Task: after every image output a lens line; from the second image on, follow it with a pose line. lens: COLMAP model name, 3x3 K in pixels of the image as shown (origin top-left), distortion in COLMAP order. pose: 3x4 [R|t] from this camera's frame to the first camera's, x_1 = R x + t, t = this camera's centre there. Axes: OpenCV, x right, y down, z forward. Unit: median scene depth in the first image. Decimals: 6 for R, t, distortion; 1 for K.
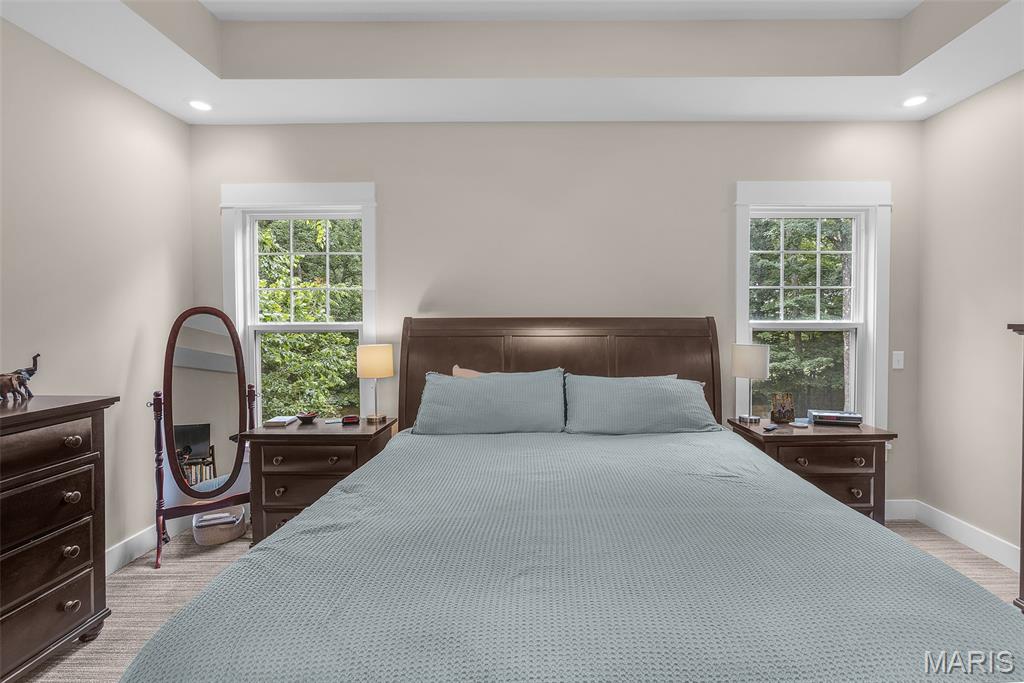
lens RADIAL K [[479.0, 0, 512.0], [0, 479.0, 341.5], [0, 0, 1]] dist [-0.003543, -0.000250]
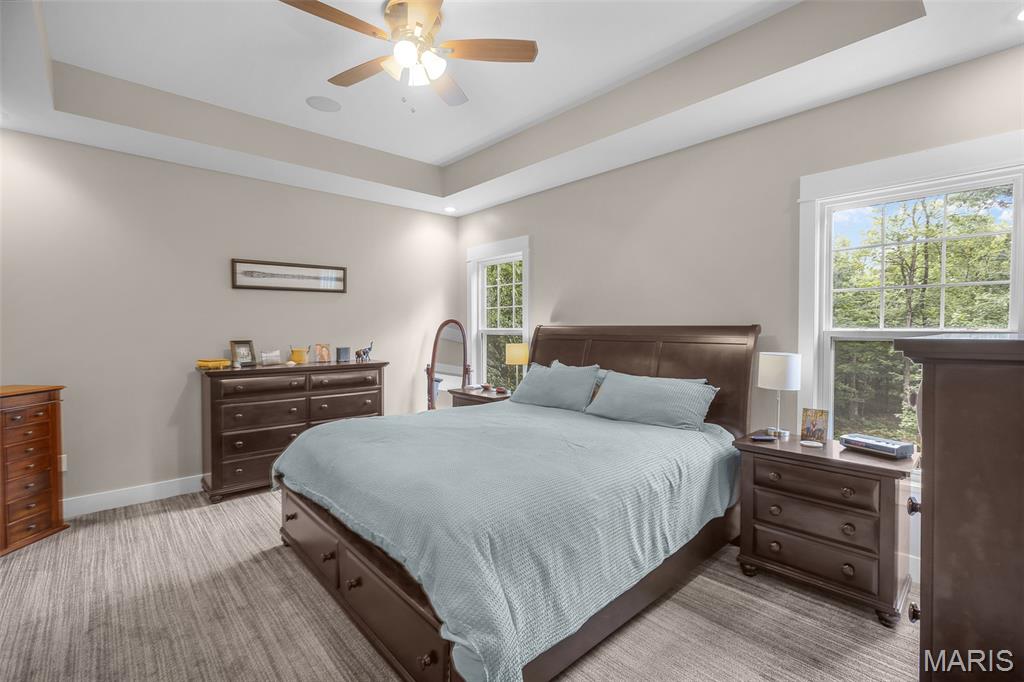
lens RADIAL K [[459.6, 0, 512.0], [0, 459.6, 341.0], [0, 0, 1]] dist [-0.000136, 0.000030]
pose [[0.673813, 0.024285, -0.738503, 0.789637], [-0.034070, 0.999418, 0.001779, -0.002365], [0.738116, 0.023962, 0.674248, 0.002053]]
